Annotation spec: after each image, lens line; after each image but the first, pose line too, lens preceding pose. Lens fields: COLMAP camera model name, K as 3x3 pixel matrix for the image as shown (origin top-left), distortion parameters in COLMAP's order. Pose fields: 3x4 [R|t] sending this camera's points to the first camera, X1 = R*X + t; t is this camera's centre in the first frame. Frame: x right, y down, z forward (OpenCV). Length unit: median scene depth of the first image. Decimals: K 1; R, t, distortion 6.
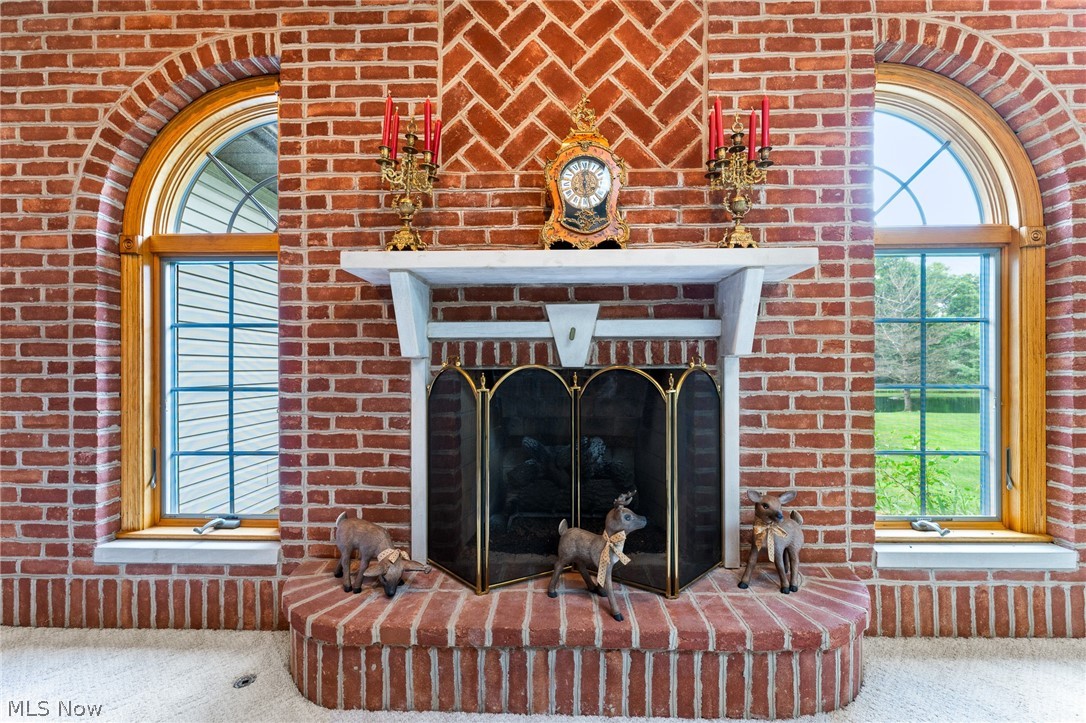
lens RADIAL K [[436.6, 0, 548.1], [0, 436.6, 371.9], [0, 0, 1]] dist [0.001048, -0.000238]
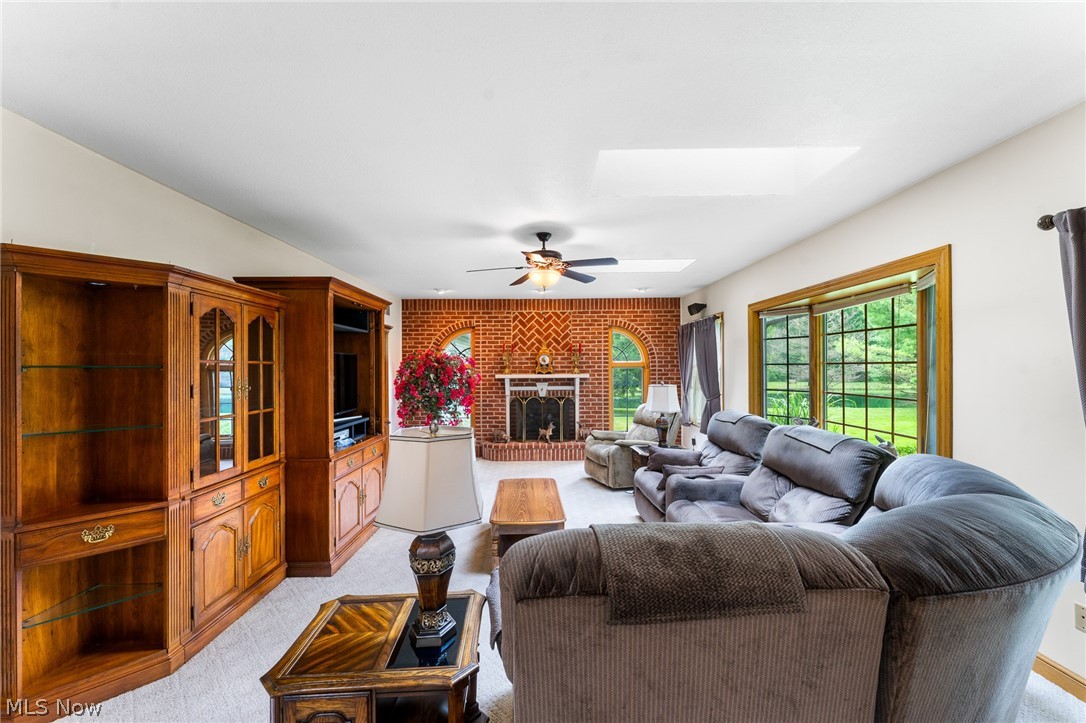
lens RADIAL K [[436.6, 0, 548.1], [0, 436.6, 371.9], [0, 0, 1]] dist [0.001048, -0.000238]
pose [[0.999331, -0.004769, 0.036250, -0.044990], [0.005263, 0.999894, -0.013547, -0.204607], [-0.036181, 0.013729, 0.999251, -3.502386]]
